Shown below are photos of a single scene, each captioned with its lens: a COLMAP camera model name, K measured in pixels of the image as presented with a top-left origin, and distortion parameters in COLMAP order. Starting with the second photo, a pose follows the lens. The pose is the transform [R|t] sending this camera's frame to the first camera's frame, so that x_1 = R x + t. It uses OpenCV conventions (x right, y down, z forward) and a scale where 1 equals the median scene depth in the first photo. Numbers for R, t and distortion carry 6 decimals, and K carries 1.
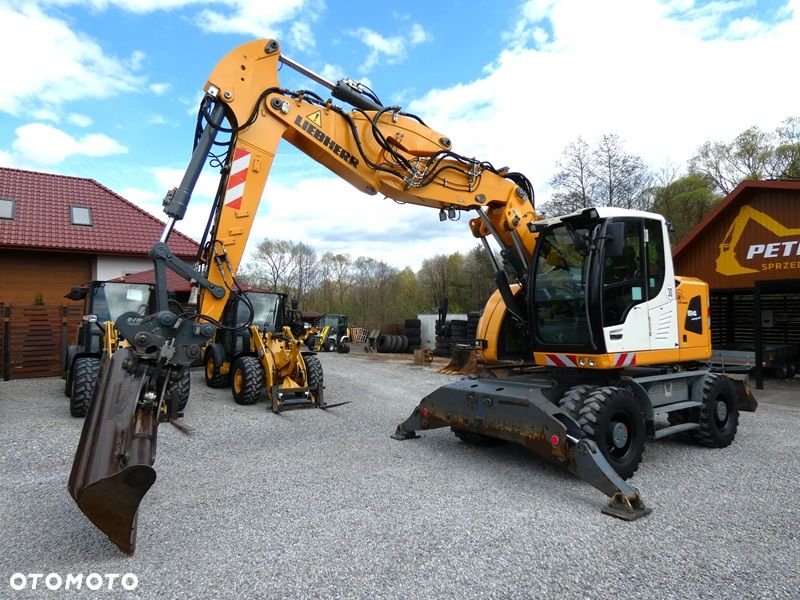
lens RADIAL K [[484.8, 0, 406.6], [0, 484.8, 296.8], [0, 0, 1]] dist [-0.013733, 0.008983]
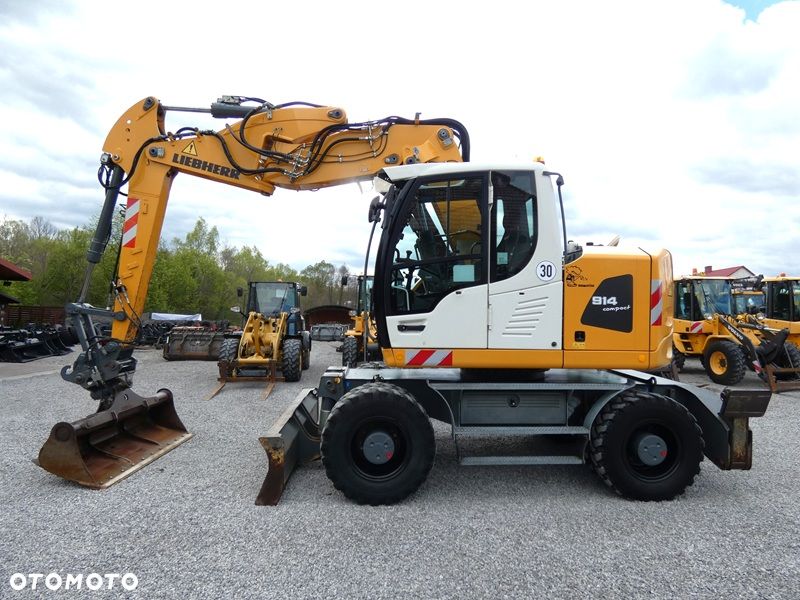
lens RADIAL K [[484.8, 0, 401.3], [0, 484.8, 295.5], [0, 0, 1]] dist [-0.013733, 0.008983]
pose [[0.860534, 0.022949, -0.508876, 0.709448], [0.004465, 0.998606, 0.052585, -0.011311], [0.509374, -0.047523, 0.859232, 0.265847]]
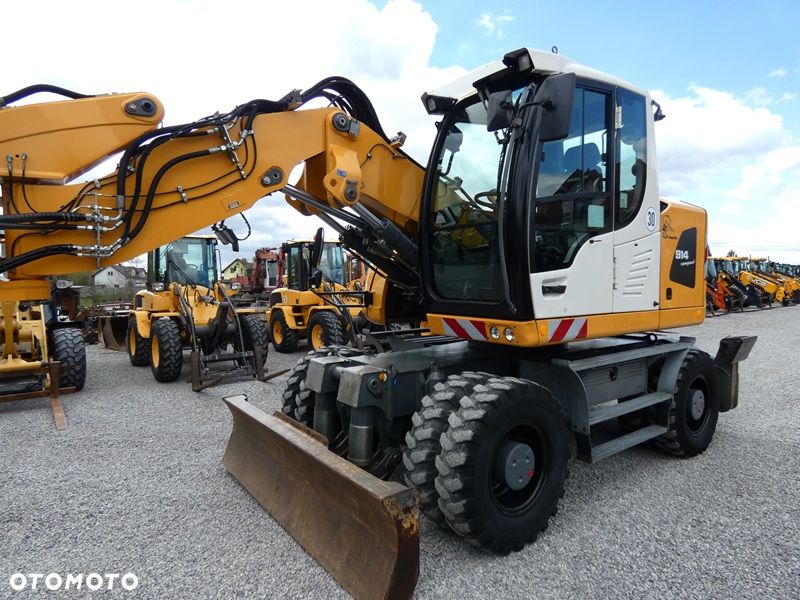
lens RADIAL K [[484.8, 0, 412.0], [0, 484.8, 298.3], [0, 0, 1]] dist [-0.013733, 0.008983]
pose [[0.998563, 0.011963, 0.052233, 0.205635], [-0.017500, 0.994120, 0.106857, 0.029966], [-0.050648, -0.107618, 0.992901, 0.385095]]
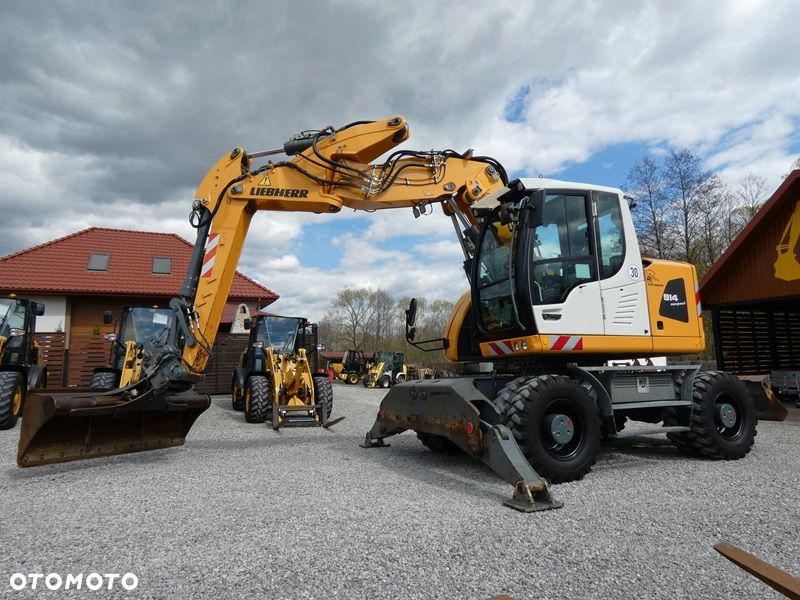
lens RADIAL K [[484.8, 0, 402.2], [0, 484.8, 295.9], [0, 0, 1]] dist [-0.013733, 0.008983]
pose [[0.982994, -0.040059, -0.179213, 0.278271], [0.022308, 0.994738, -0.099993, 0.109929], [0.182276, 0.094294, 0.978716, 0.059899]]
